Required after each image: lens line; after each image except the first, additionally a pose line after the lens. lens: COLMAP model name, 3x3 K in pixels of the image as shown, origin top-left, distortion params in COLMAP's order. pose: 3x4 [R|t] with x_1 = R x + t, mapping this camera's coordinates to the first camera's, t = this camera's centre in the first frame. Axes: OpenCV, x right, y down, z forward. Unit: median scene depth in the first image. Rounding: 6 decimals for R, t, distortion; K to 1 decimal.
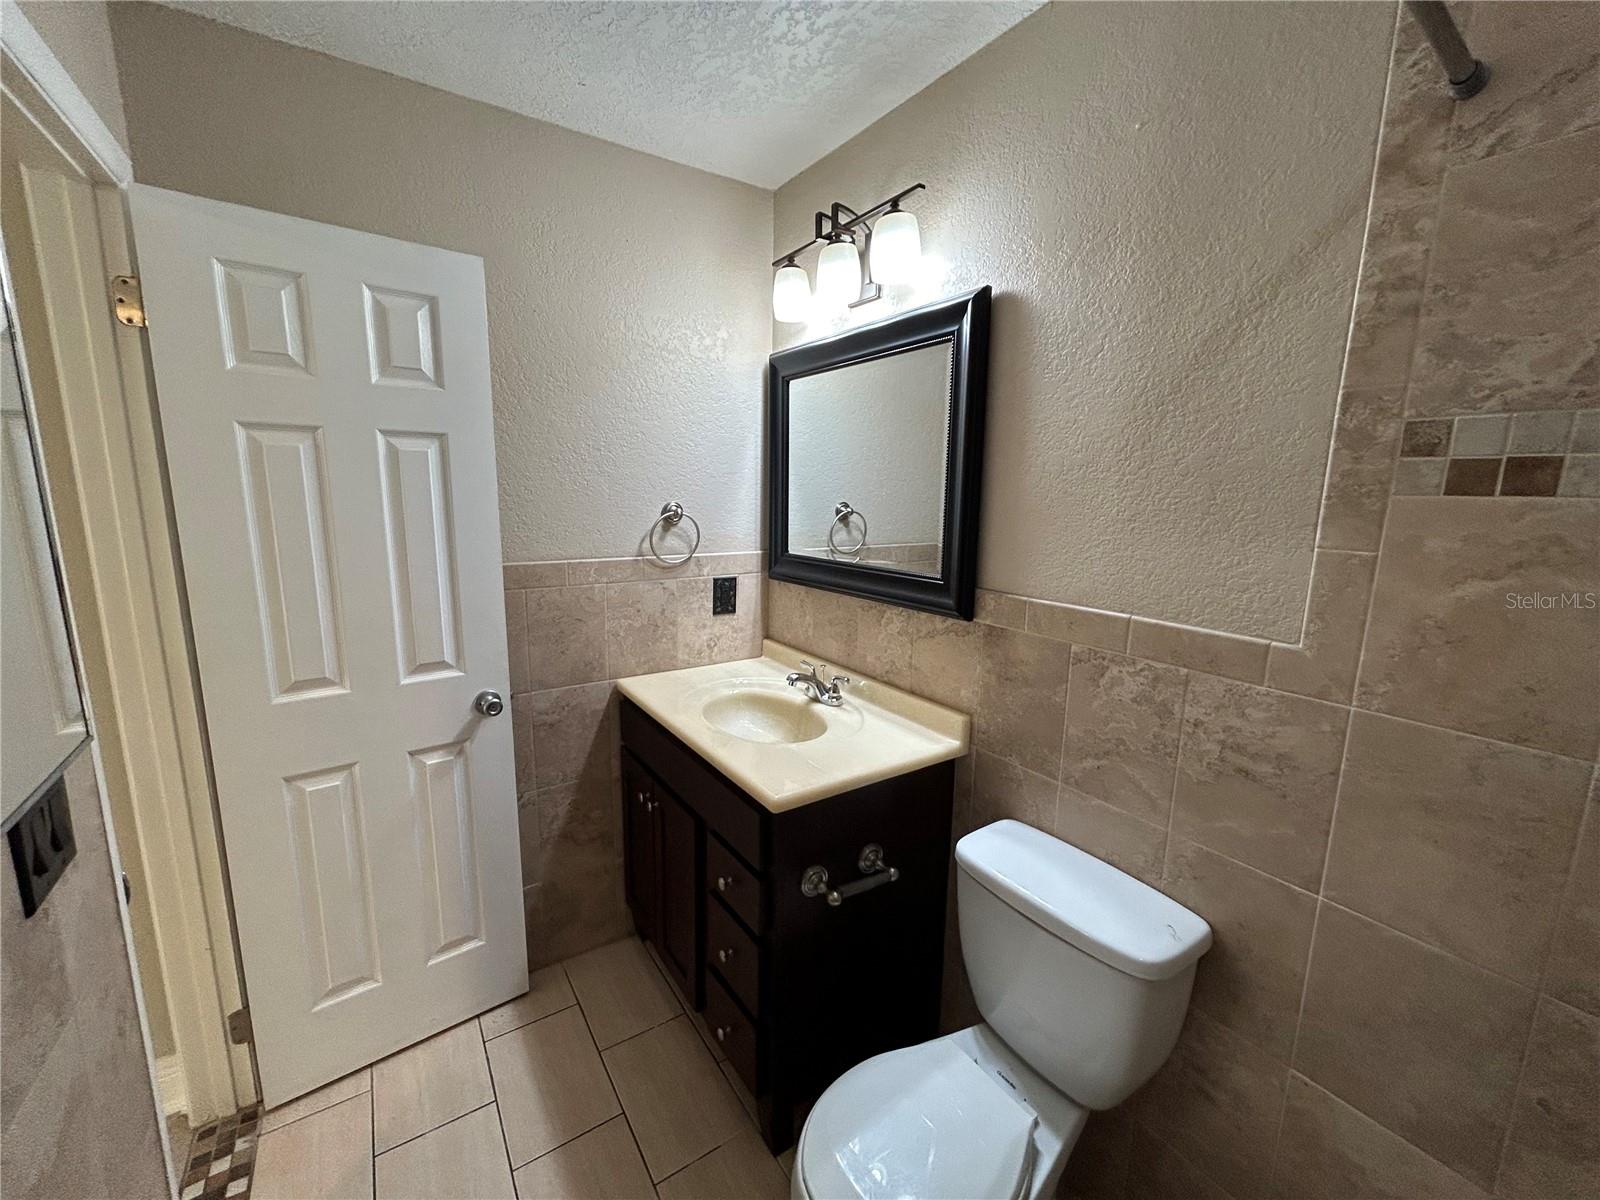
lens RADIAL K [[649.7, 0, 802.4], [0, 649.7, 601.4], [0, 0, 1]] dist [-0.001437, 0.001270]
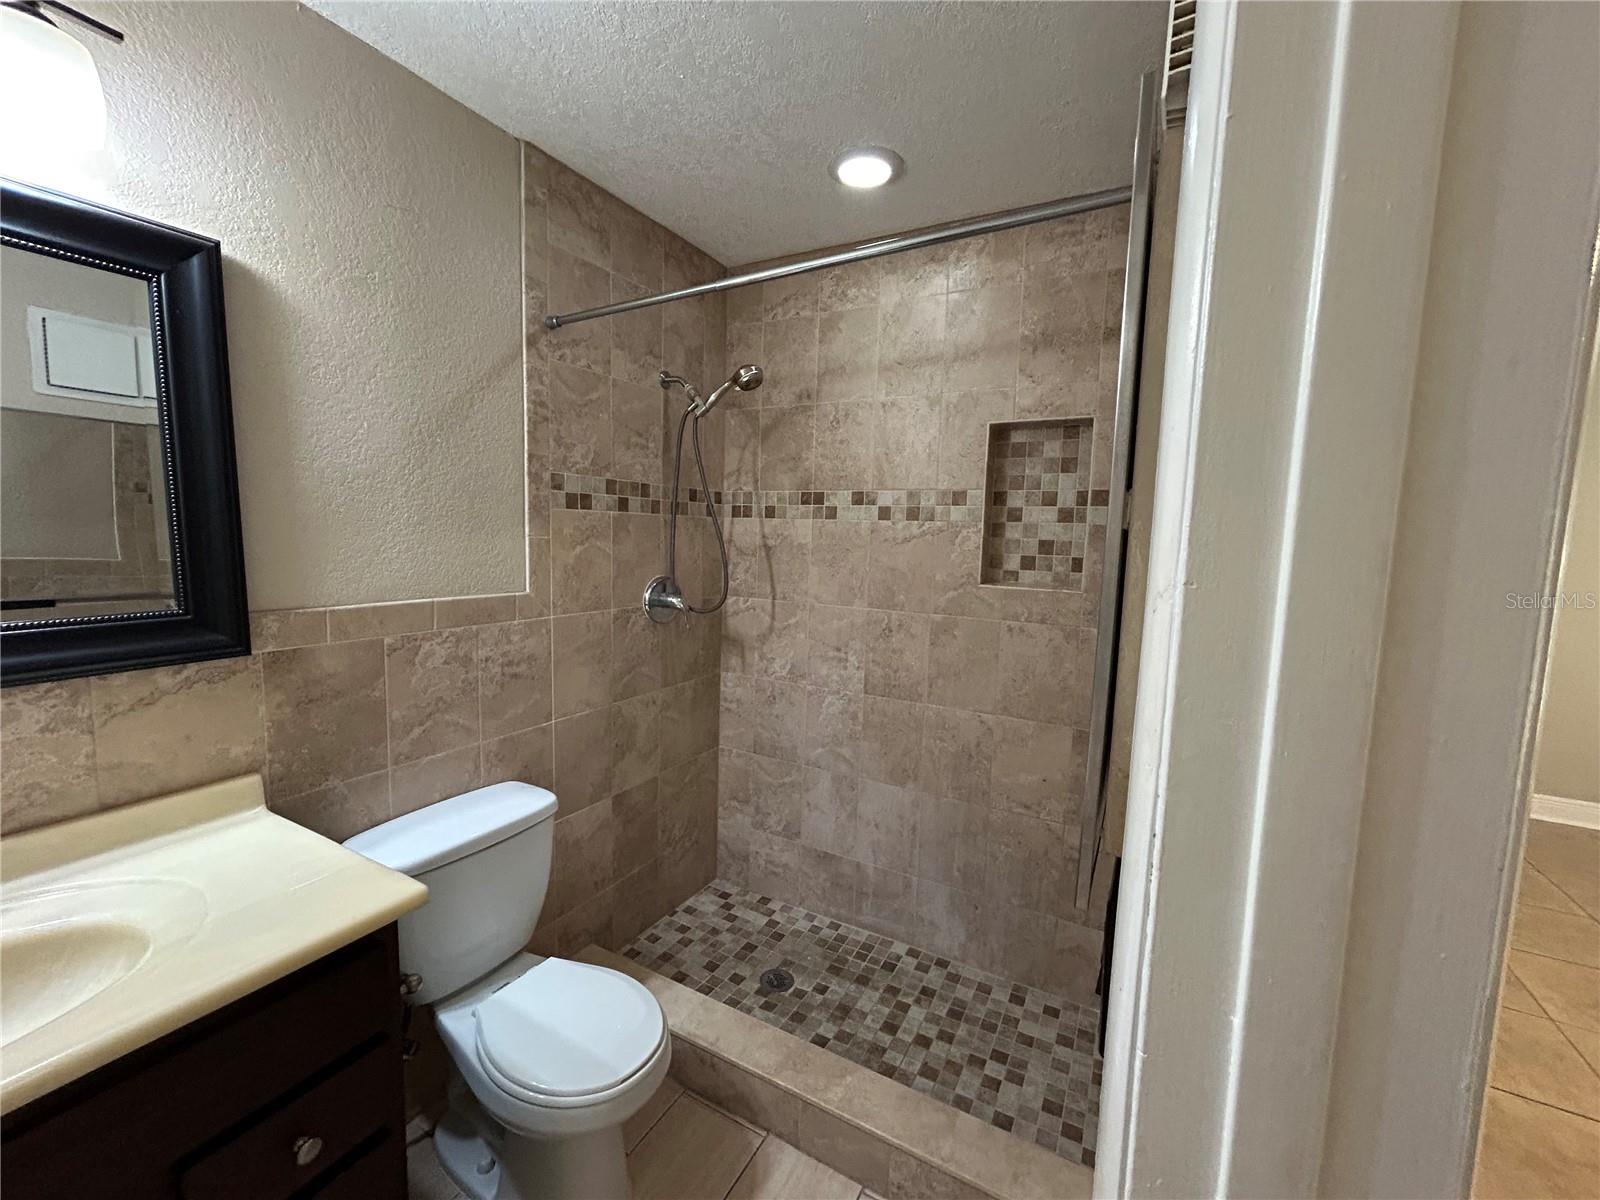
lens RADIAL K [[649.1, 0, 801.2], [0, 649.1, 597.5], [0, 0, 1]] dist [-0.001193, 0.000578]
pose [[-0.452870, -0.119500, 0.883532, -0.934076], [0.120564, 0.973667, 0.193488, -0.138123], [-0.883387, 0.194146, -0.426537, 0.897972]]
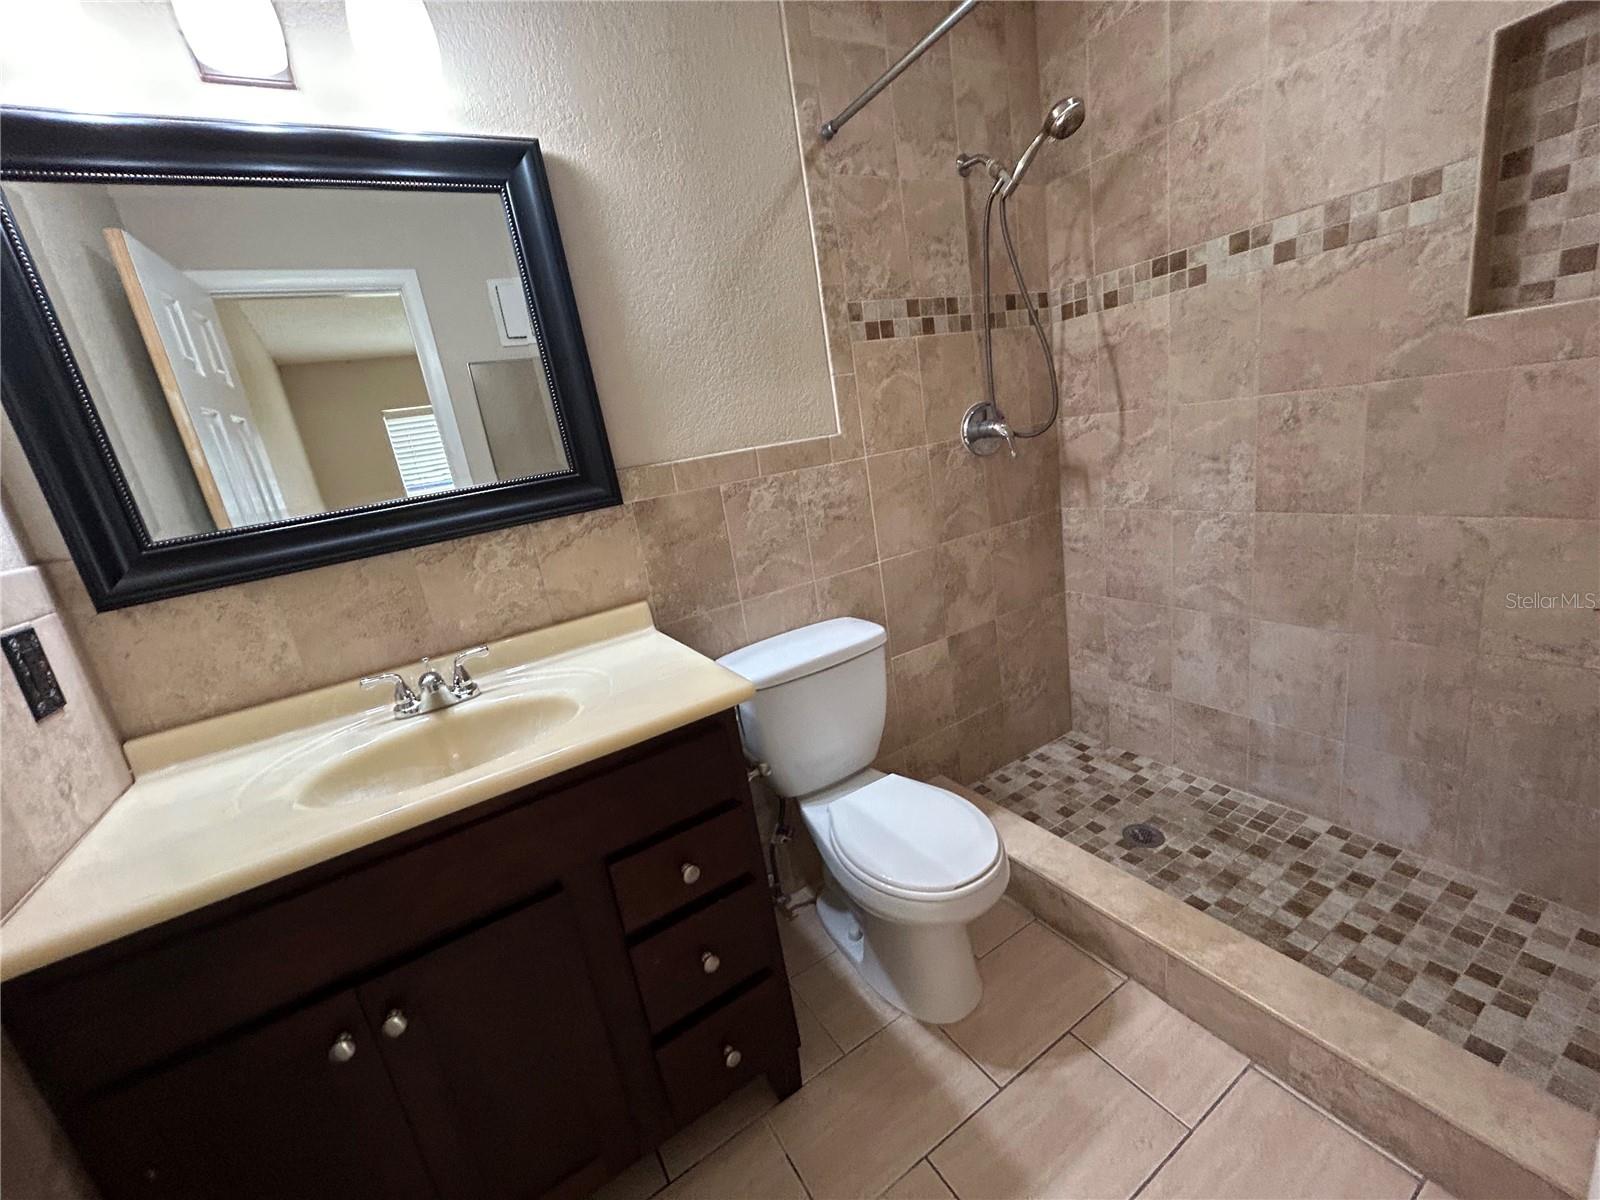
lens RADIAL K [[649.1, 0, 801.2], [0, 649.1, 597.5], [0, 0, 1]] dist [-0.001193, 0.000578]
pose [[0.043050, -0.274206, 0.960707, -0.874576], [0.324065, 0.913439, 0.246193, 0.007194], [-0.945055, 0.300732, 0.128184, 0.821715]]
